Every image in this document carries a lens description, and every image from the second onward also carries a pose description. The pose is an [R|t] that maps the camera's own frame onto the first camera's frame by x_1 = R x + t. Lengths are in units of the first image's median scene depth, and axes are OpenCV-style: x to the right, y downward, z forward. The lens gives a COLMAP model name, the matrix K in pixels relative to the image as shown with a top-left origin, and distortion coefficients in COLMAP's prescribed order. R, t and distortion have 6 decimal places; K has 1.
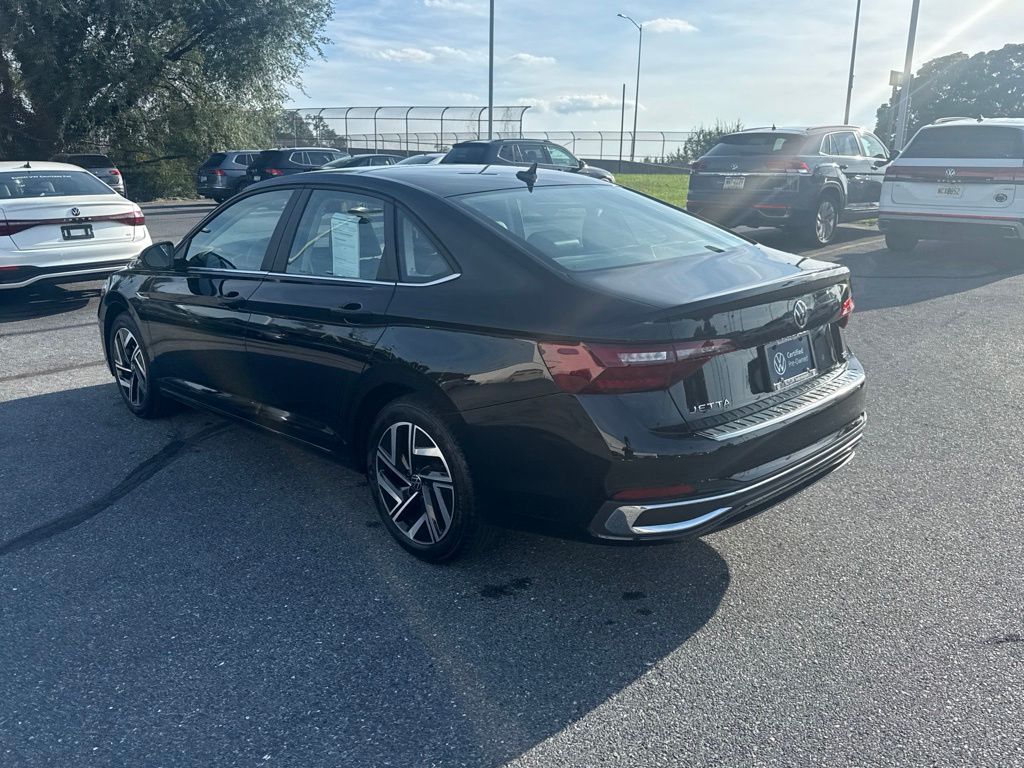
lens RADIAL K [[831.0, 0, 509.1], [0, 831.0, 399.5], [0, 0, 1]] dist [0.060629, -0.090074]
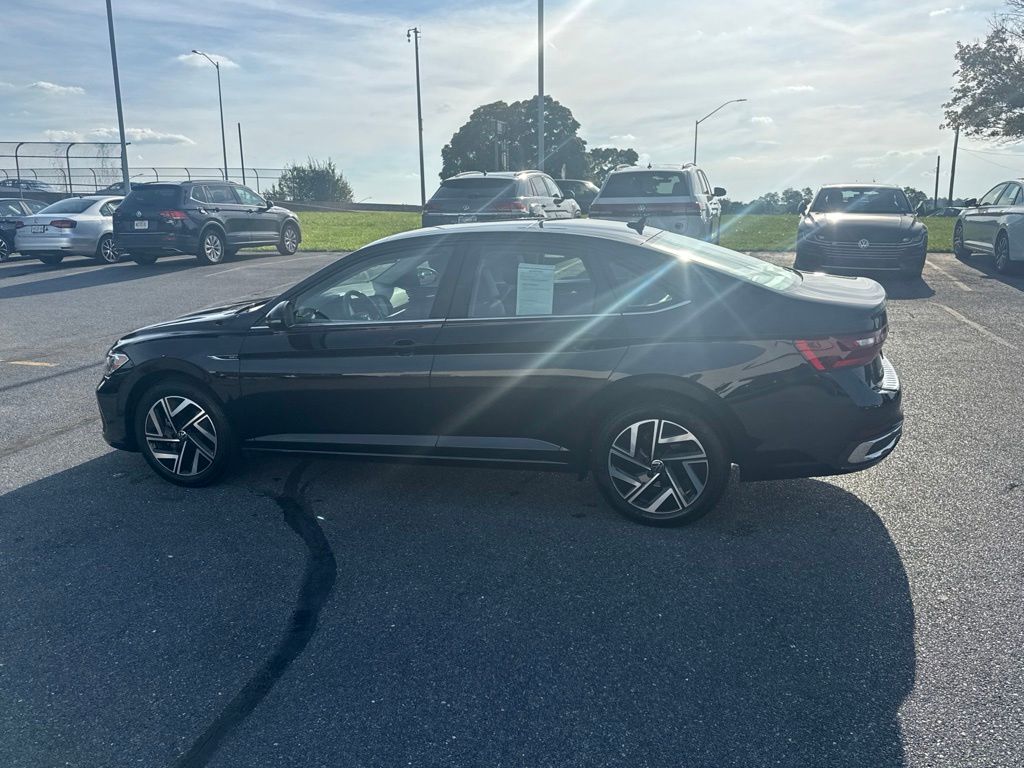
lens RADIAL K [[831.0, 0, 509.1], [0, 831.0, 399.5], [0, 0, 1]] dist [0.060629, -0.090074]
pose [[0.874059, -0.133752, 0.467045, -0.279743], [0.151518, 0.988454, -0.000487, -0.011177], [-0.461587, 0.071192, 0.884233, -0.010584]]
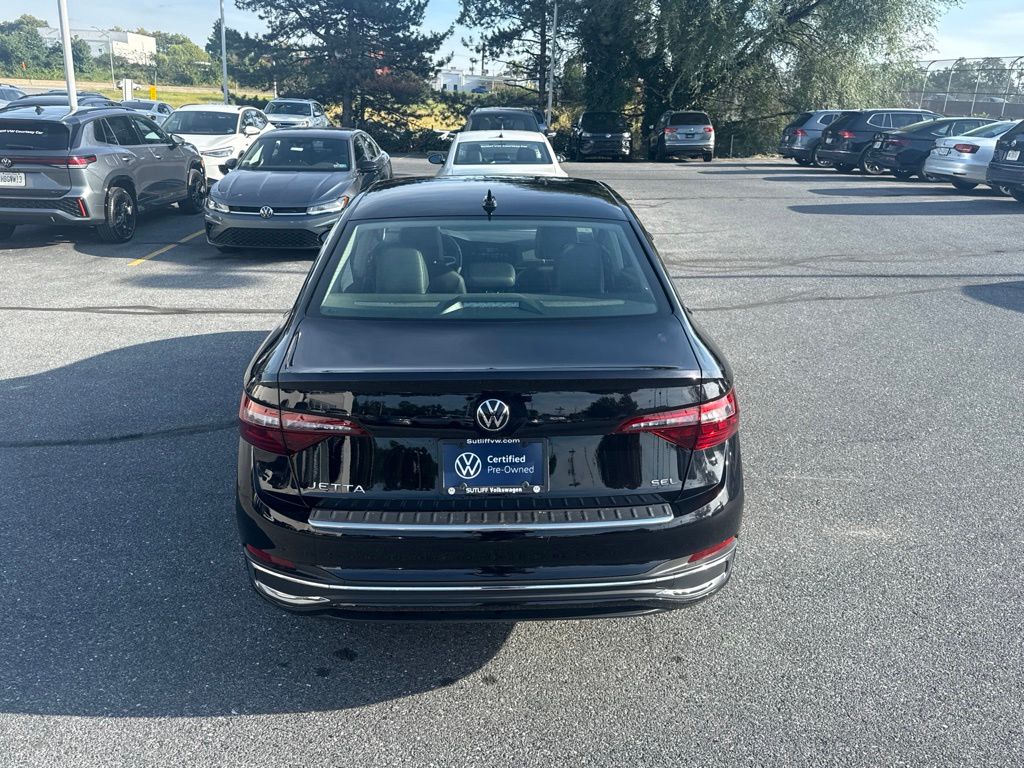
lens RADIAL K [[839.7, 0, 512.0], [0, 839.7, 384.0], [0, 0, 1]] dist [0.035793, -0.043041]
pose [[0.733385, 0.227055, -0.640775, 0.247323], [-0.203142, 0.972703, 0.112170, -0.063759], [0.648753, 0.047905, 0.759490, 0.106669]]
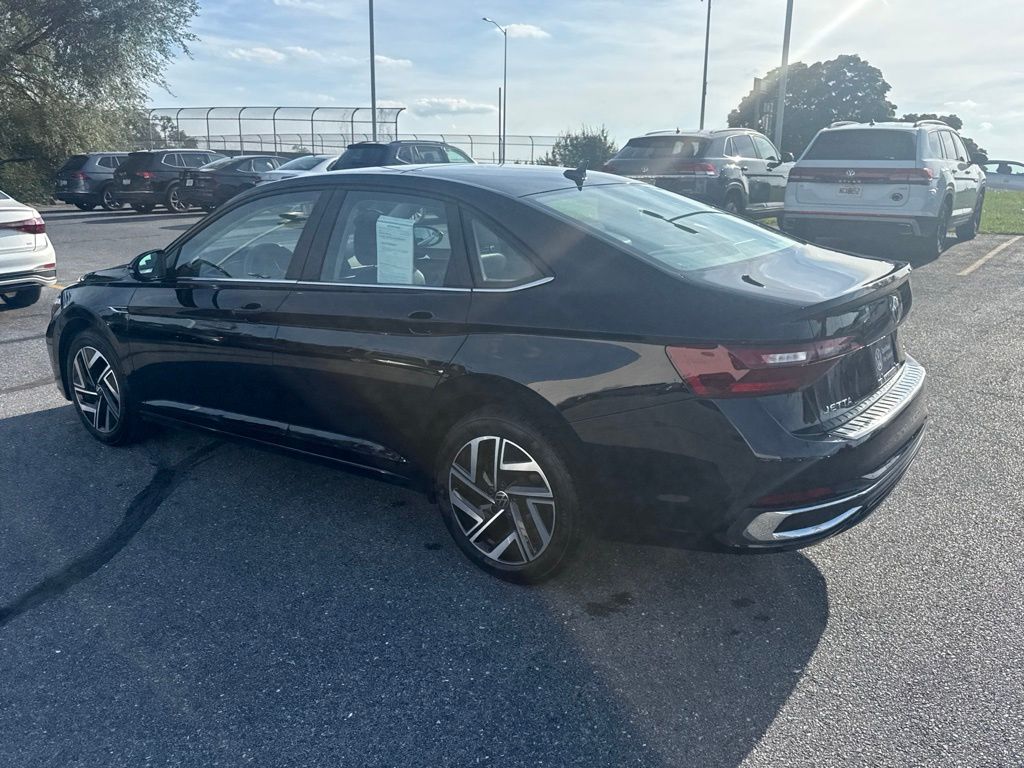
lens RADIAL K [[831.0, 0, 509.1], [0, 831.0, 399.5], [0, 0, 1]] dist [0.060629, -0.090074]
pose [[0.986890, -0.044535, 0.155128, -0.076490], [0.045075, 0.998984, 0.000038, -0.004164], [-0.154972, 0.006955, 0.987894, 0.020614]]
